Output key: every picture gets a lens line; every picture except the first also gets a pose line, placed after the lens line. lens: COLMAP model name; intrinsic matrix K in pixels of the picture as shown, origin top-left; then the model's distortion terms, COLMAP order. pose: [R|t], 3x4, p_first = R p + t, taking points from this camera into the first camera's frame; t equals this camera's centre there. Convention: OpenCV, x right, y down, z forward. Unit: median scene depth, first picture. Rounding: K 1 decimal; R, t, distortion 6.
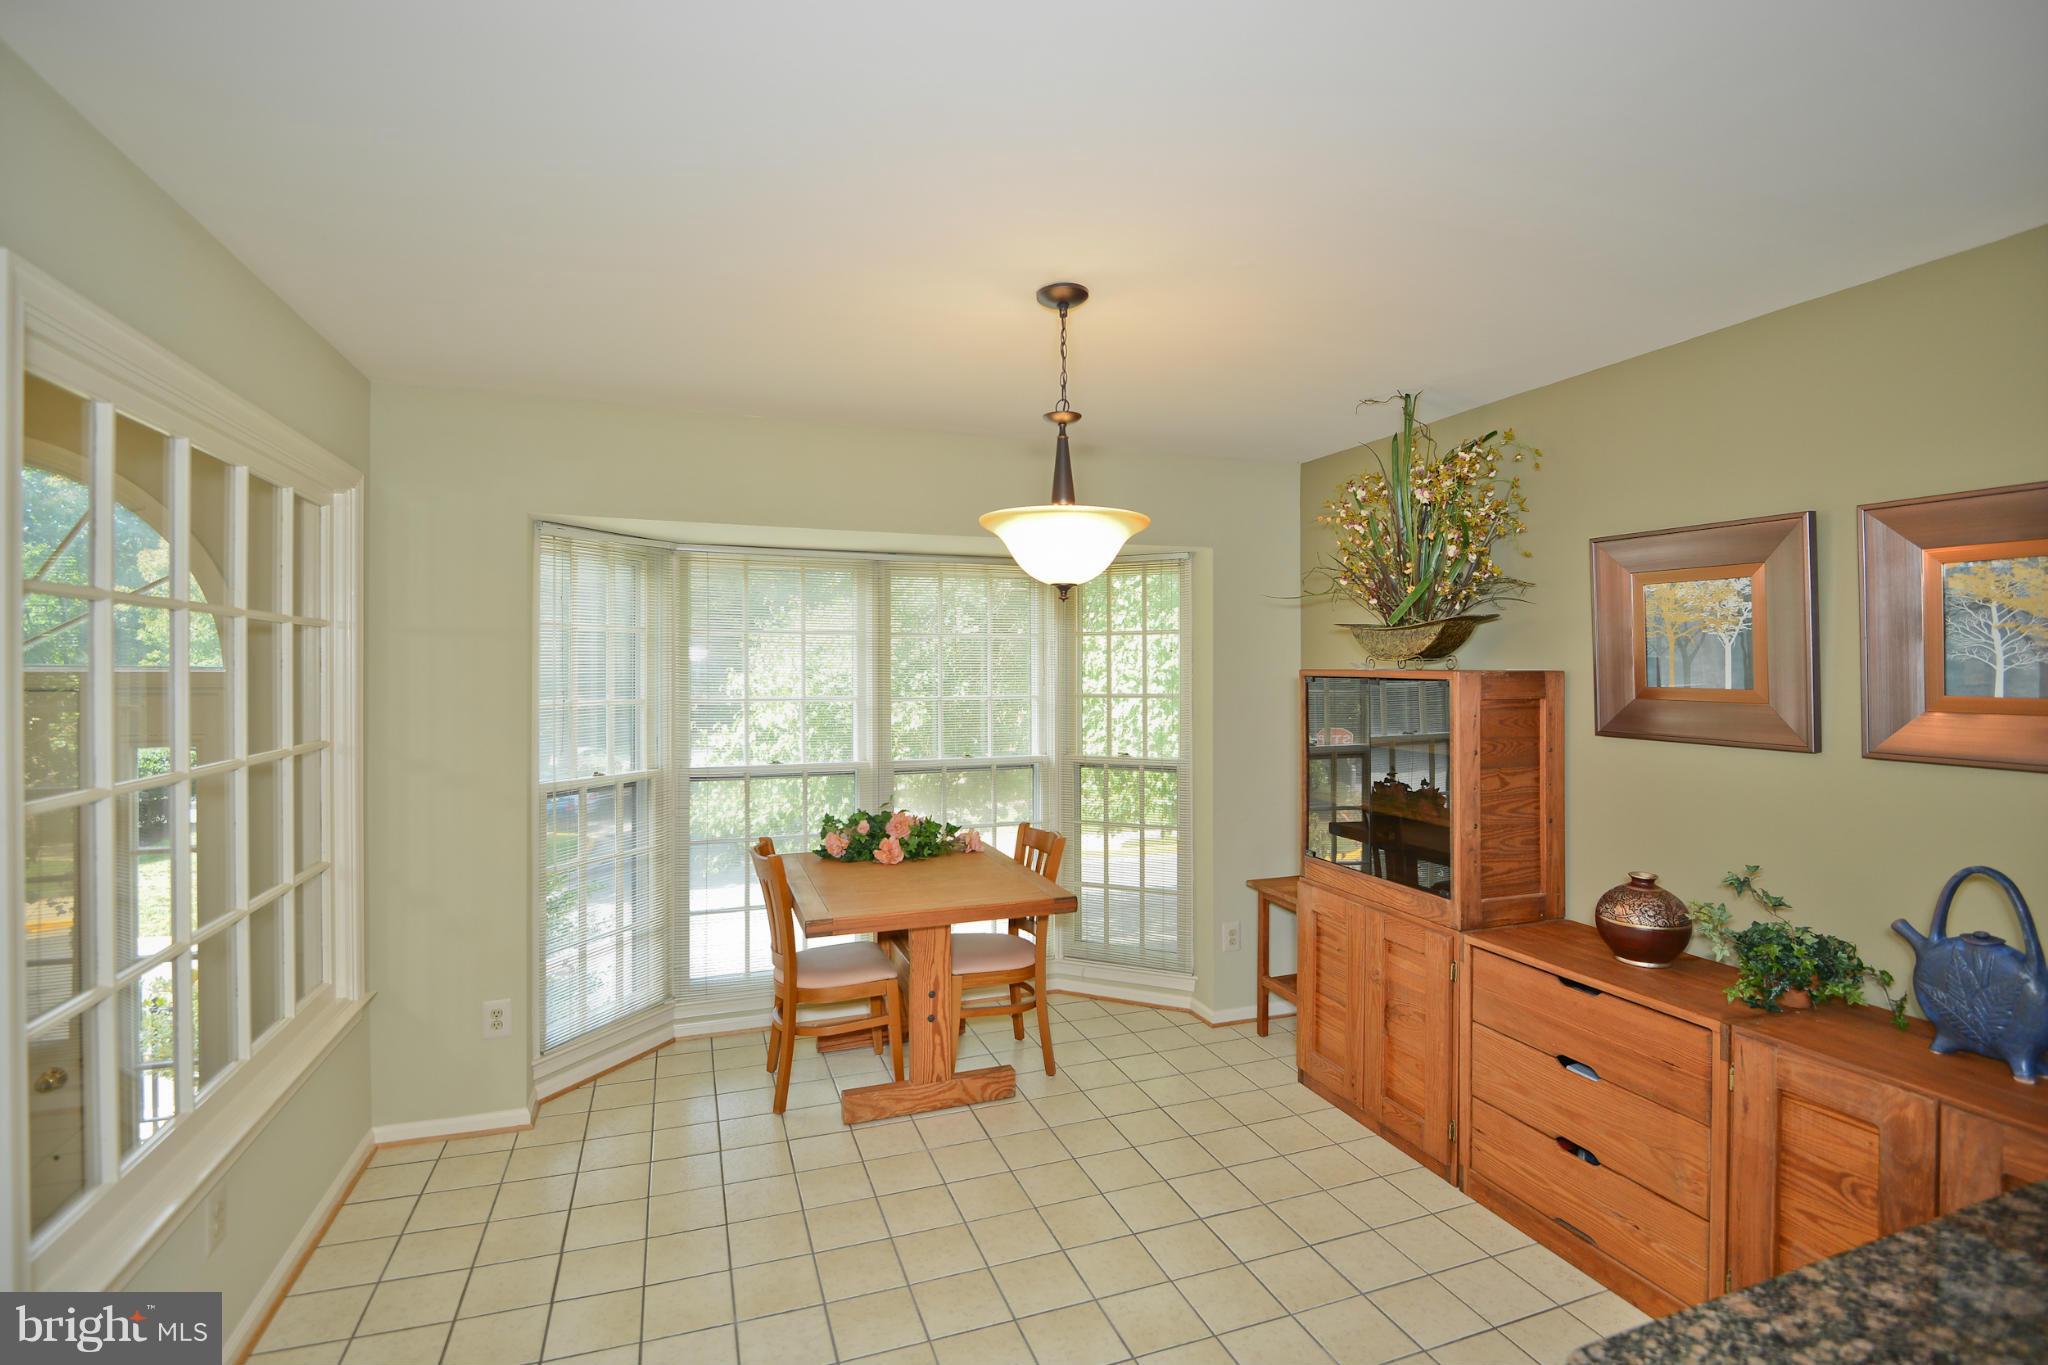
lens RADIAL K [[940.4, 0, 1015.2], [0, 940.4, 664.9], [0, 0, 1]] dist [-0.015088, -0.001947]
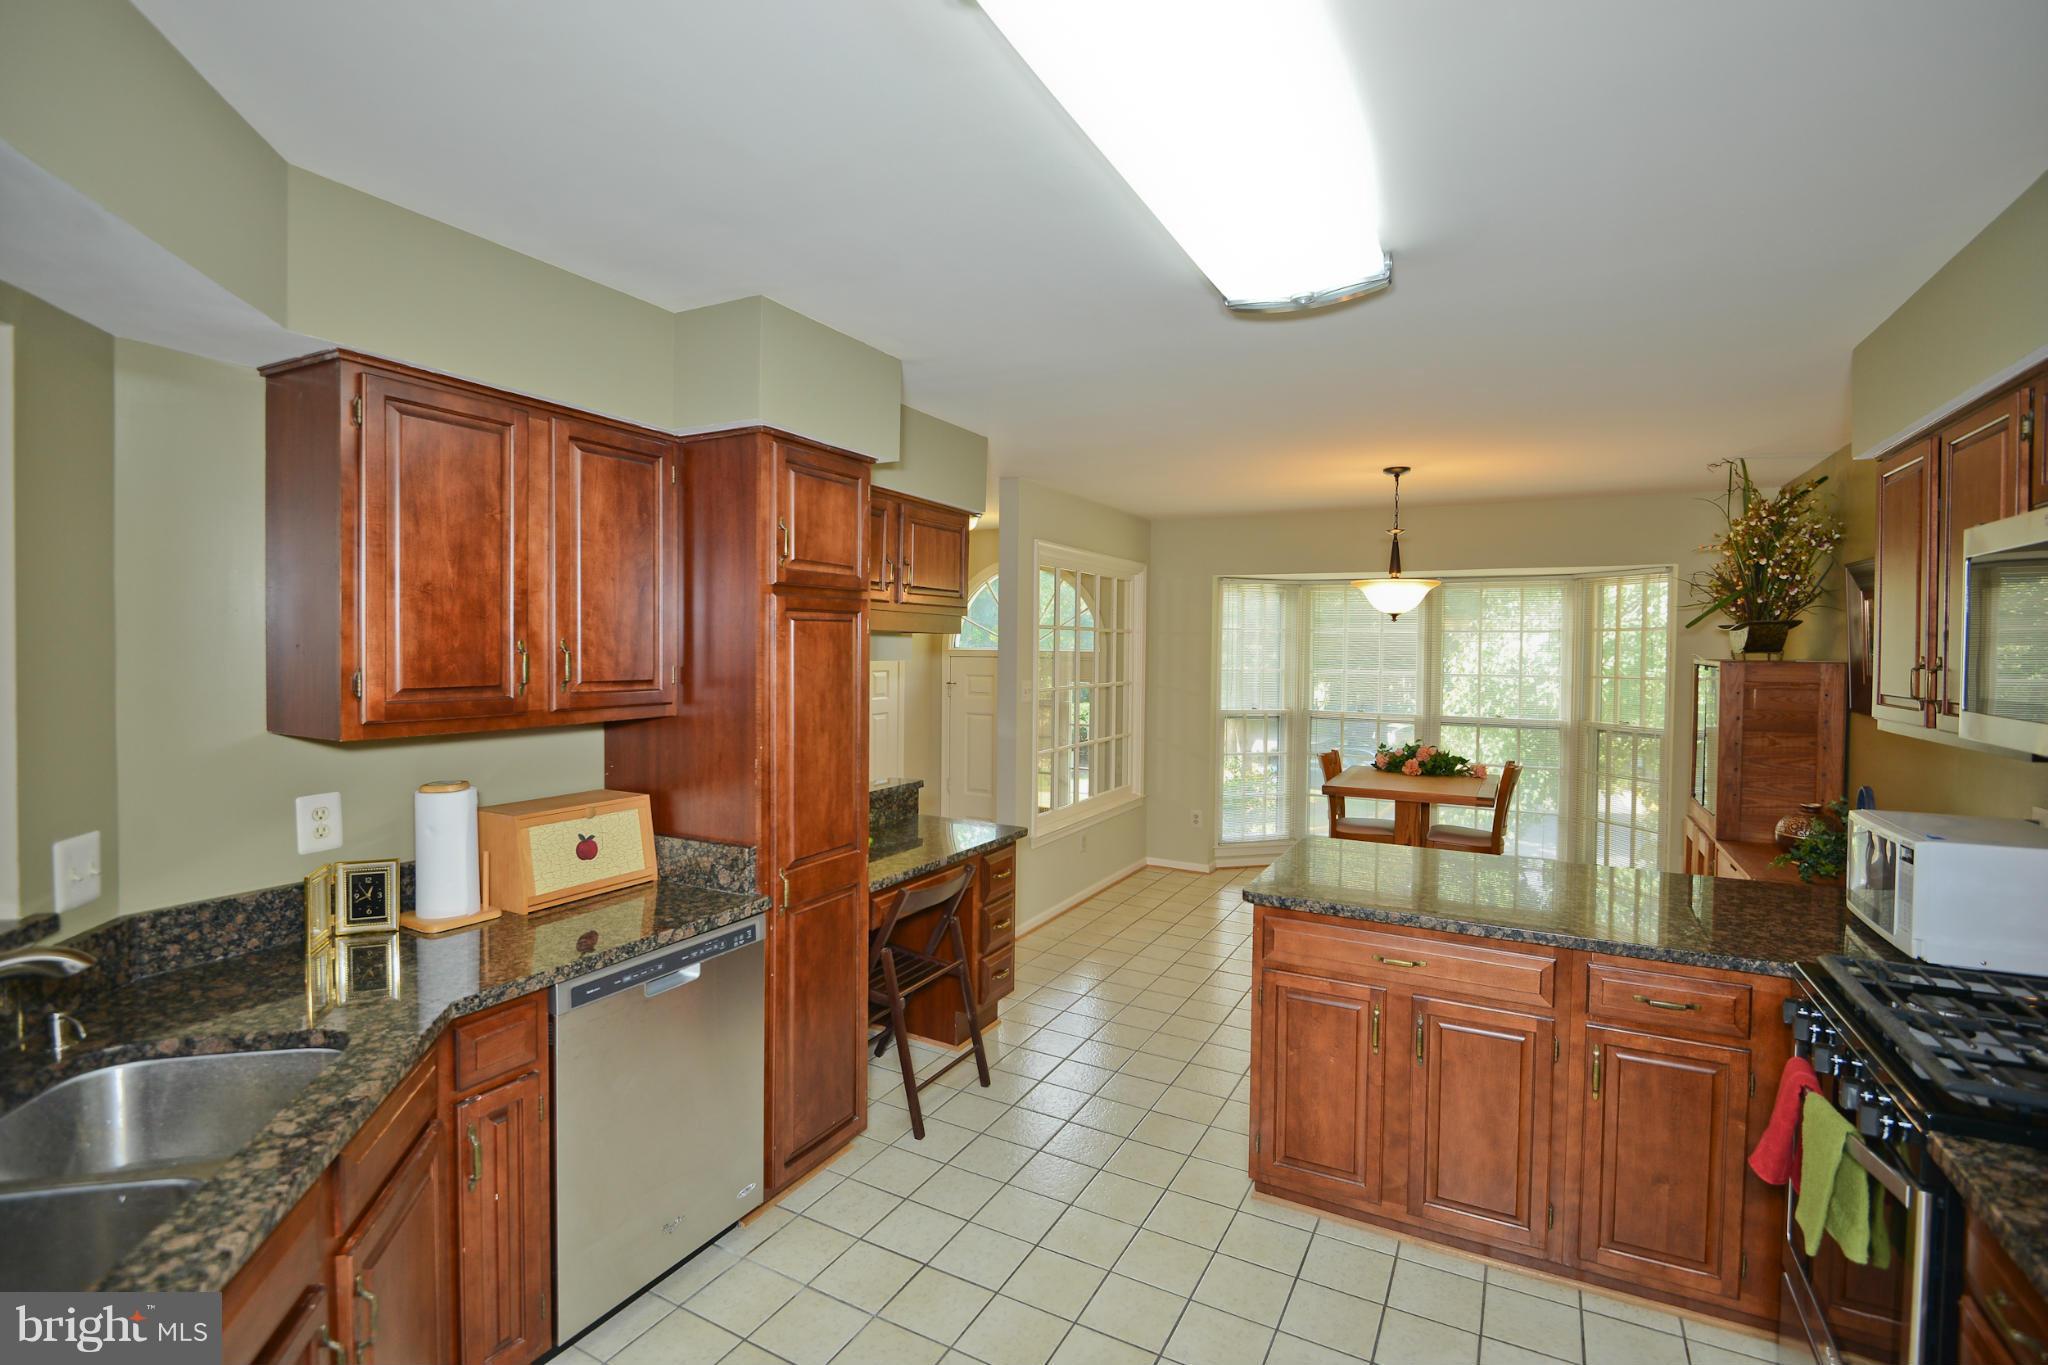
lens RADIAL K [[940.4, 0, 1012.0], [0, 940.4, 672.8], [0, 0, 1]] dist [-0.015088, -0.001947]
pose [[0.659976, 0.028701, -0.750738, 0.760195], [-0.009112, 0.999502, 0.030201, -0.008019], [0.751232, -0.013091, 0.659909, -0.707695]]
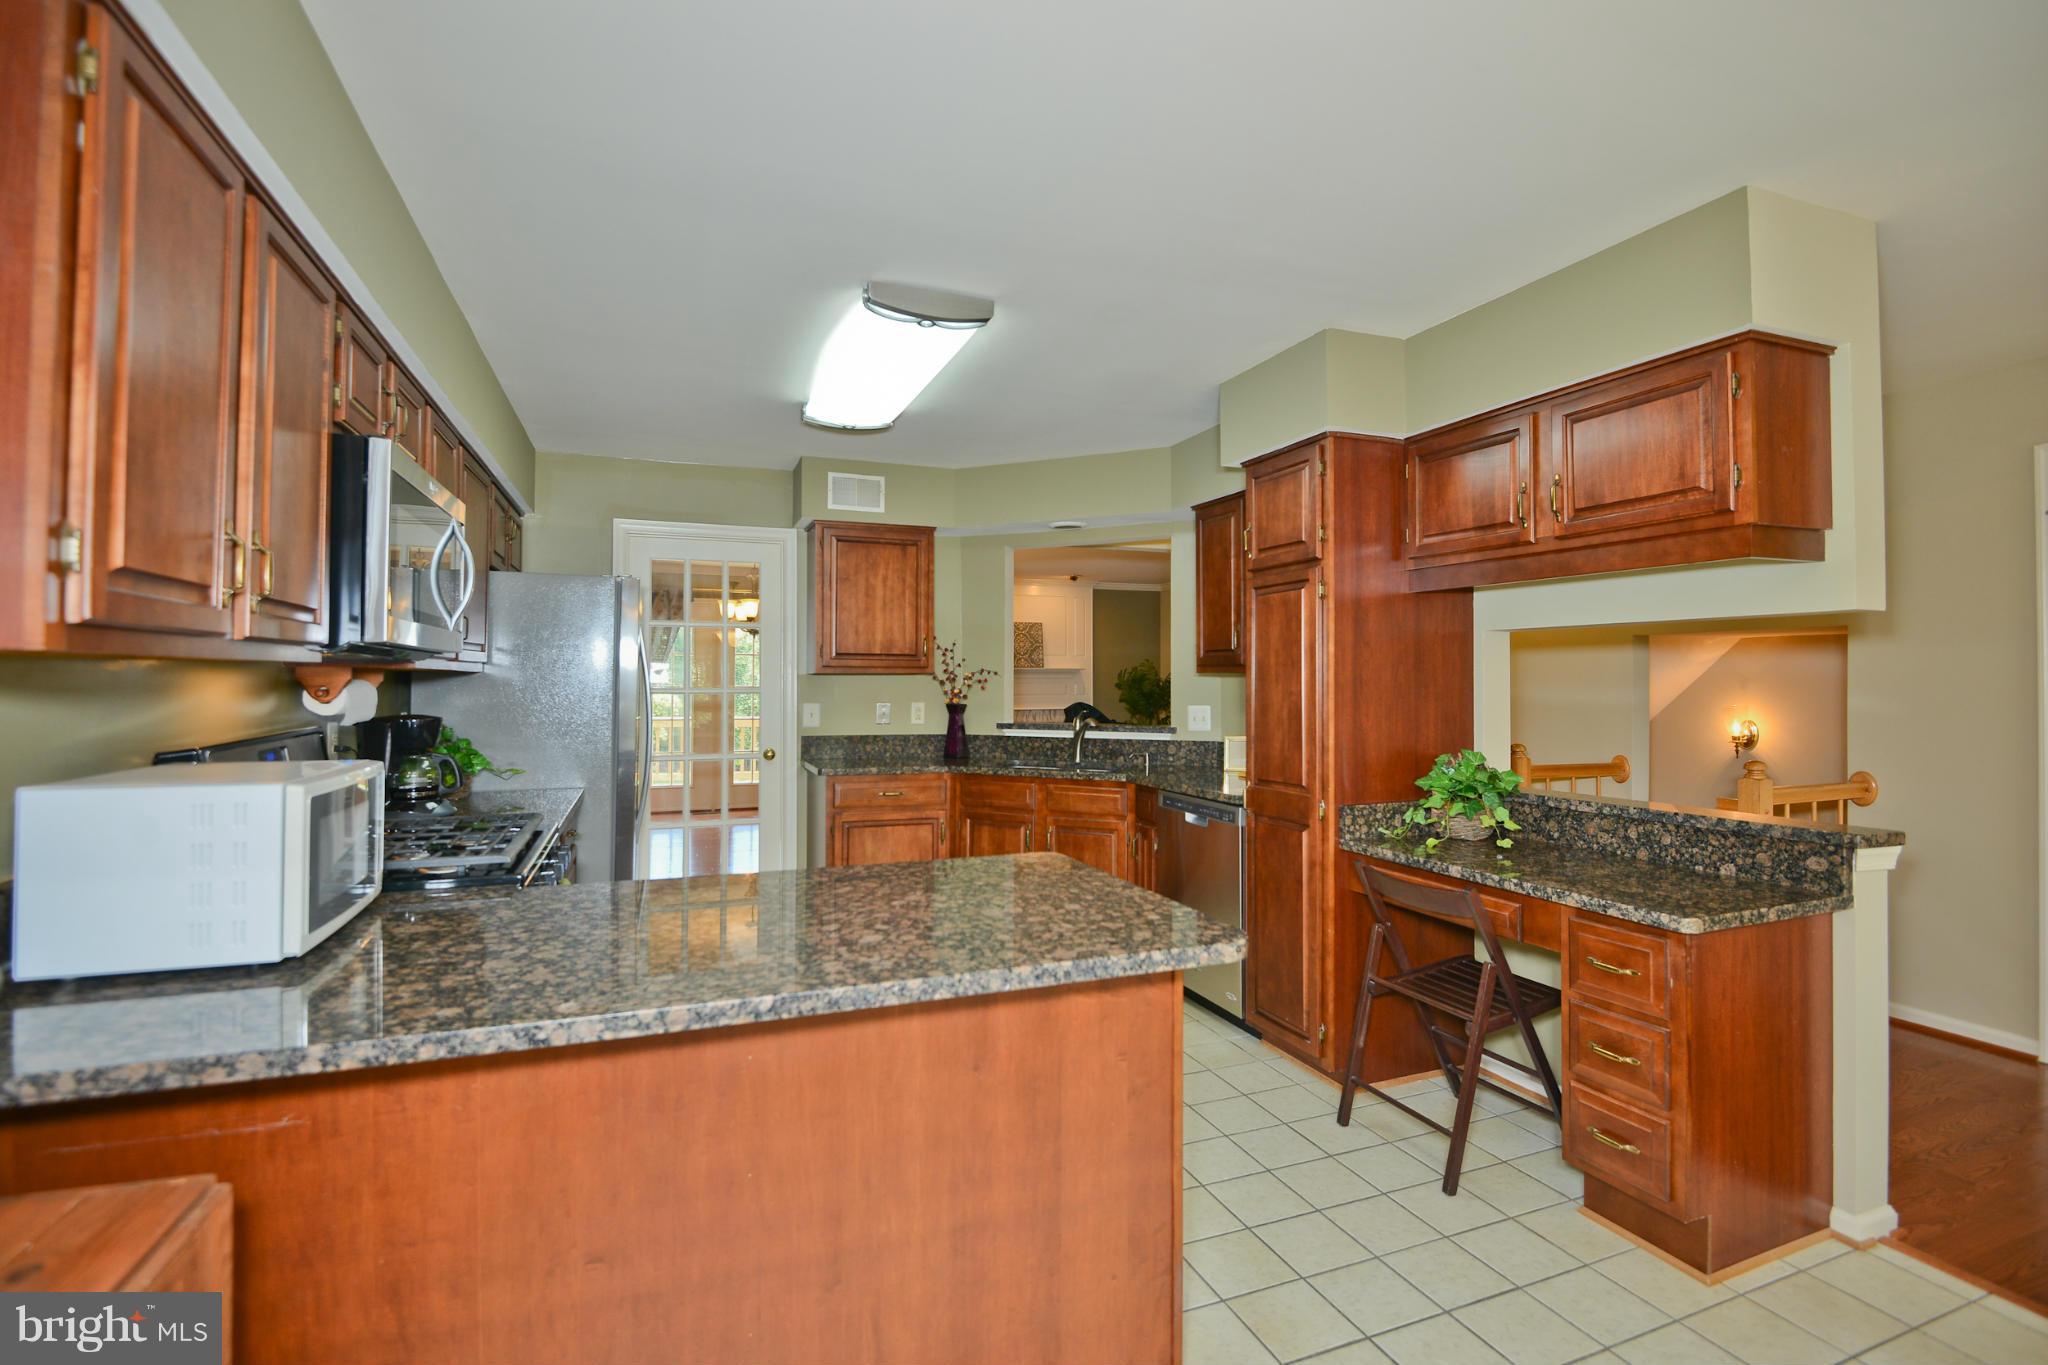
lens RADIAL K [[940.4, 0, 1019.5], [0, 940.4, 669.0], [0, 0, 1]] dist [-0.015088, -0.001947]
pose [[-0.999799, -0.001441, -0.020013, 0.303823], [-0.001134, 0.999881, -0.015371, 0.076252], [0.020033, -0.015345, -0.999682, 0.794230]]
